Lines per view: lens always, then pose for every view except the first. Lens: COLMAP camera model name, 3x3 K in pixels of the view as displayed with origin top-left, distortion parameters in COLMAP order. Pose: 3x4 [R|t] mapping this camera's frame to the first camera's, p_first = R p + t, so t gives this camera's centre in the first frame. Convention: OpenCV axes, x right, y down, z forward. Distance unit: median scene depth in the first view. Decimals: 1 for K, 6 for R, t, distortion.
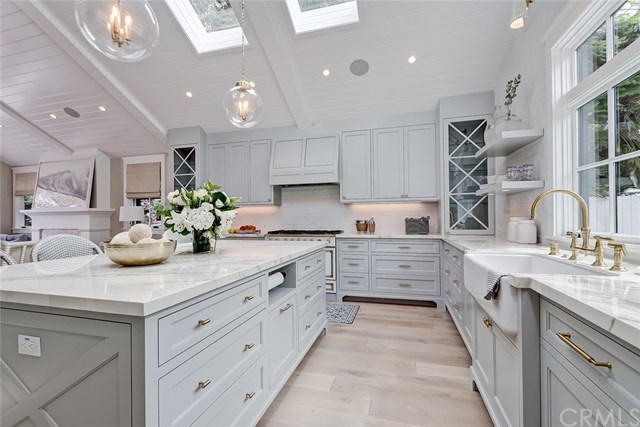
lens RADIAL K [[293.6, 0, 320.0], [0, 293.6, 213.5], [0, 0, 1]] dist [0.000659, -0.000138]
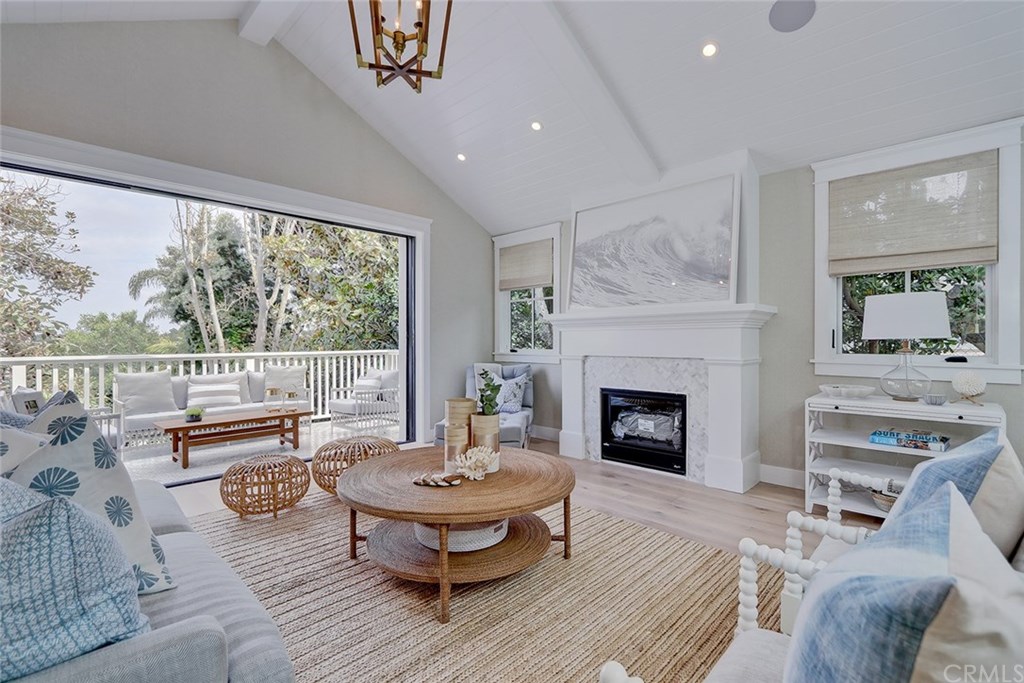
lens RADIAL K [[469.8, 0, 512.0], [0, 469.8, 341.5], [0, 0, 1]] dist [0.000659, -0.000138]
pose [[0.883785, 0.009909, -0.467789, -0.726293], [0.000024, 0.999775, 0.021223, 0.015096], [0.467894, -0.018767, 0.883585, 0.312345]]
